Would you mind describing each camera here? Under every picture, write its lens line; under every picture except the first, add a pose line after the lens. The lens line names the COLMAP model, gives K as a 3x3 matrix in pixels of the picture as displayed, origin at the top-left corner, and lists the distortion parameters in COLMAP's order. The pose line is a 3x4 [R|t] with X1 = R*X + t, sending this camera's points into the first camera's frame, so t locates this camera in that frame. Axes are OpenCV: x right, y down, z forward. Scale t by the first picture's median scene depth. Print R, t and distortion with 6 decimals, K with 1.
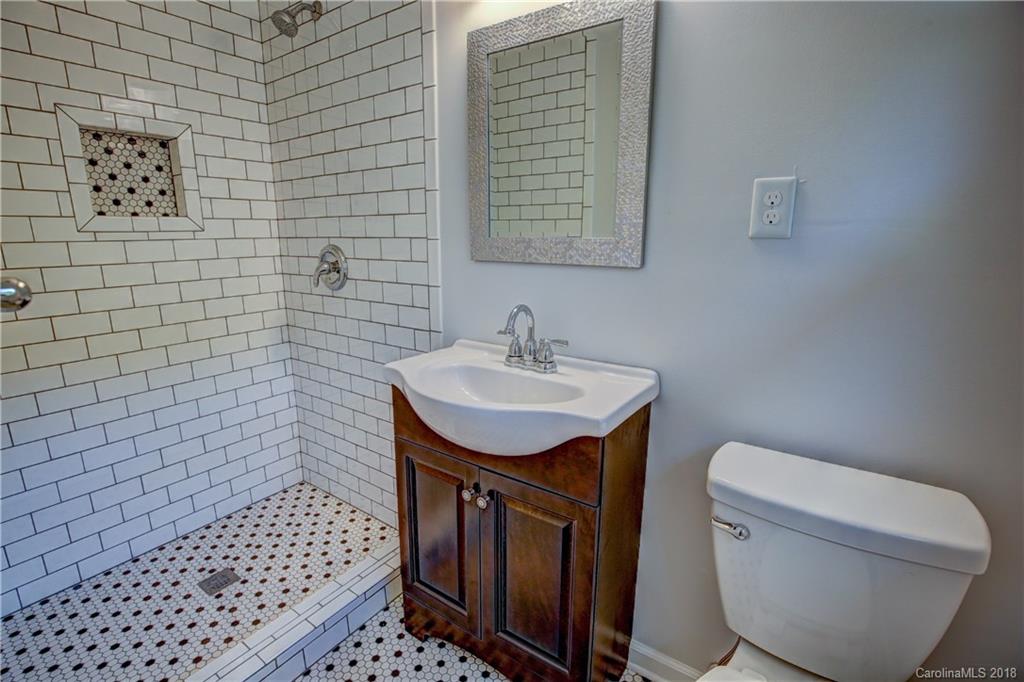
lens RADIAL K [[467.7, 0, 514.7], [0, 467.7, 335.3], [0, 0, 1]] dist [-0.029196, 0.003777]
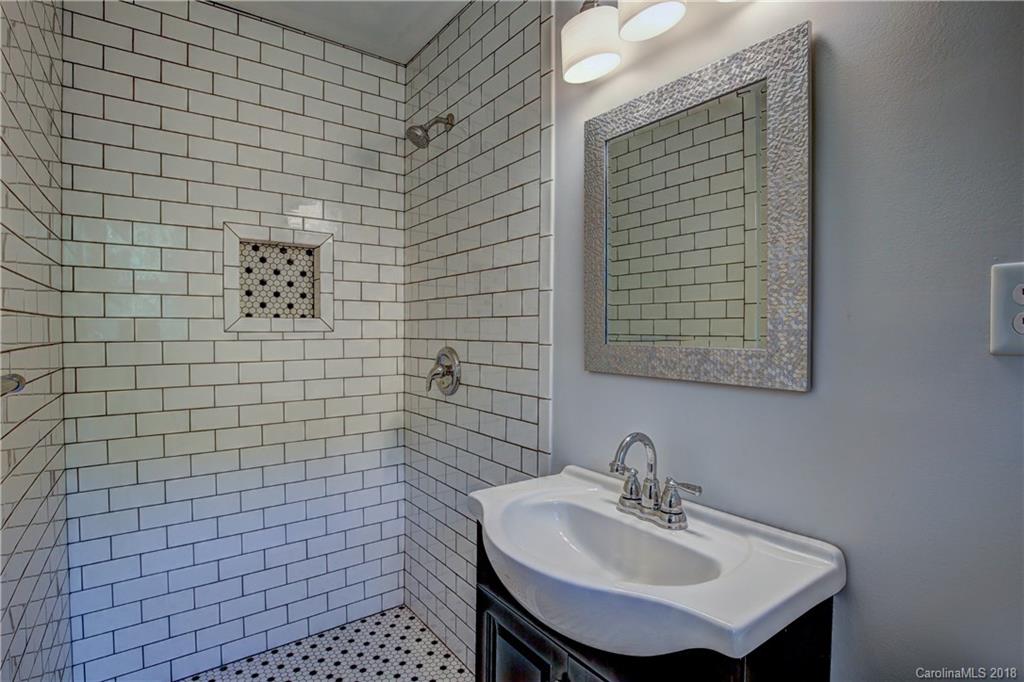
lens RADIAL K [[500.1, 0, 510.9], [0, 500.1, 336.0], [0, 0, 1]] dist [-0.027898, 0.000708]
pose [[0.945815, 0.008120, -0.324605, 0.068534], [-0.073003, 0.979411, -0.188212, -0.042190], [0.316394, 0.201711, 0.926935, 0.115317]]
